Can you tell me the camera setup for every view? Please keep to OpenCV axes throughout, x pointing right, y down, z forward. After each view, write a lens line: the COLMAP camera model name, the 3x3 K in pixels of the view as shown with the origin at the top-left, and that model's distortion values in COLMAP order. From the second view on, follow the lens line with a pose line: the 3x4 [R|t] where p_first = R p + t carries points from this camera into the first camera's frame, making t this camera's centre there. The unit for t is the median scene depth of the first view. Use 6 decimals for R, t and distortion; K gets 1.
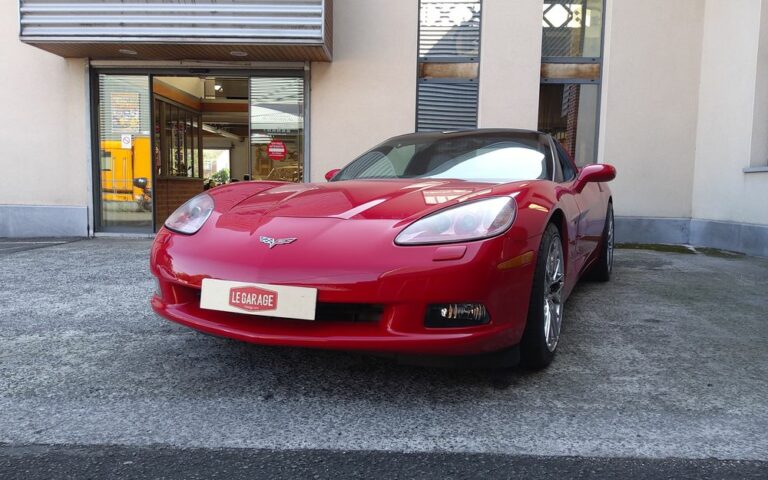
lens RADIAL K [[577.9, 0, 384.0], [0, 577.9, 246.2], [0, 0, 1]] dist [0.068613, -0.118909]
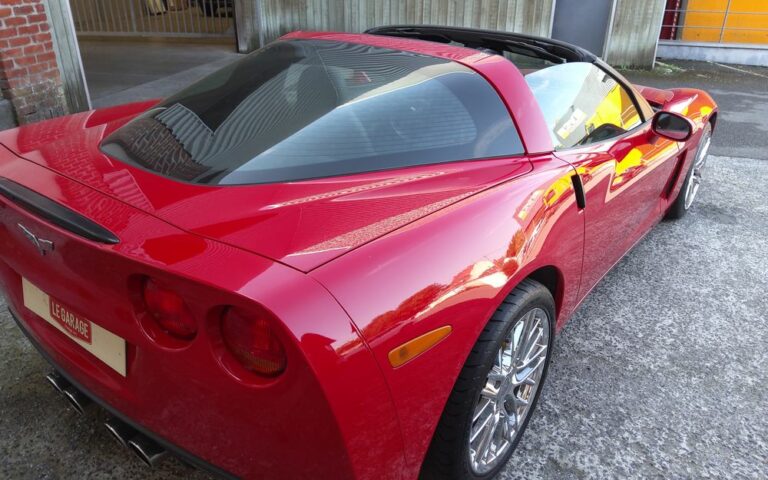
lens RADIAL K [[582.4, 0, 384.1], [0, 582.4, 245.6], [0, 0, 1]] dist [0.038348, -0.072374]
pose [[-0.979395, -0.113177, 0.167262, 0.153165], [-0.008230, 0.849895, 0.526888, -0.596003], [-0.201787, 0.514655, -0.833314, 2.972238]]
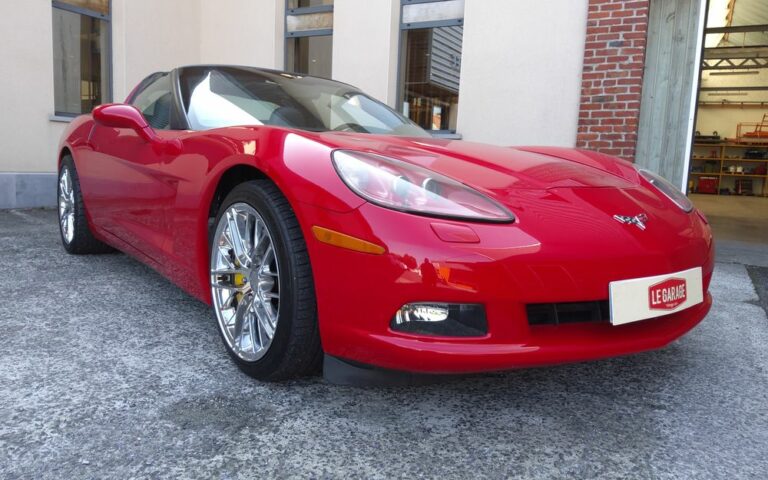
lens RADIAL K [[577.9, 0, 384.0], [0, 577.9, 246.2], [0, 0, 1]] dist [0.068613, -0.118909]
pose [[0.442541, -0.120169, 0.888660, -0.980854], [0.049433, 0.992743, 0.109626, -0.072052], [-0.895385, -0.004585, 0.445270, 0.885151]]
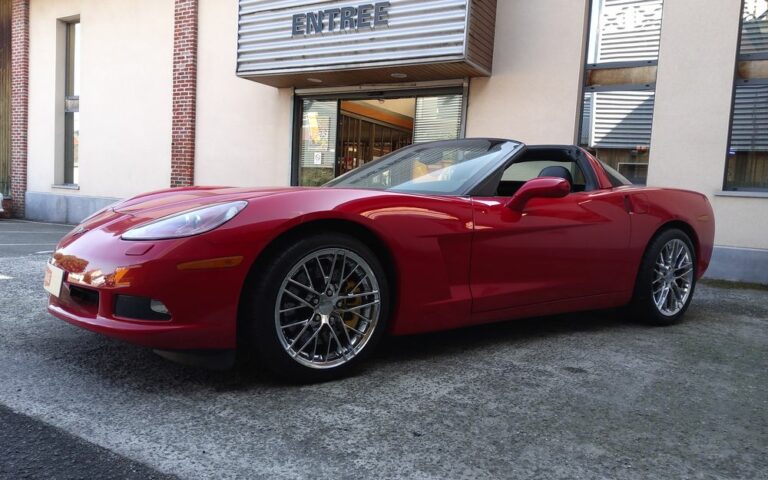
lens RADIAL K [[577.9, 0, 384.0], [0, 577.9, 246.2], [0, 0, 1]] dist [0.068613, -0.118909]
pose [[0.878765, 0.071059, -0.471934, 0.859566], [-0.086175, 0.996225, -0.010461, -0.016927], [0.469409, 0.049861, 0.881572, 0.222287]]
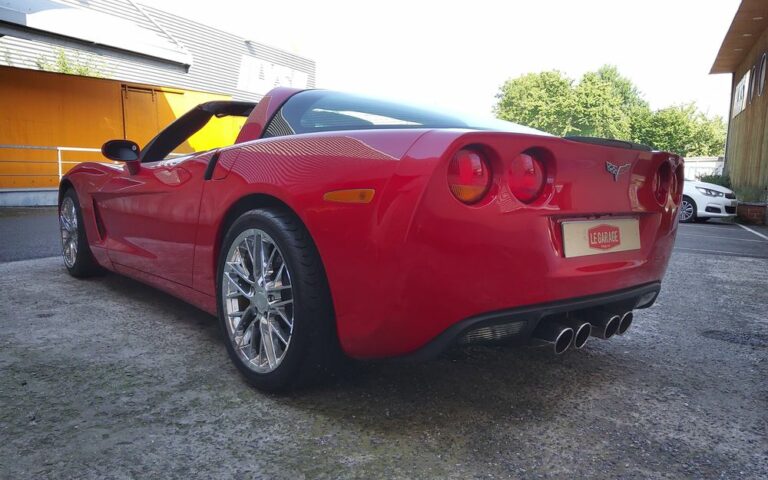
lens RADIAL K [[577.9, 0, 384.0], [0, 577.9, 246.2], [0, 0, 1]] dist [0.068613, -0.118909]
pose [[-0.394067, 0.092893, -0.914375, 1.527357], [-0.128053, 0.979626, 0.154709, -0.258562], [0.910117, 0.178054, -0.374143, 2.568878]]
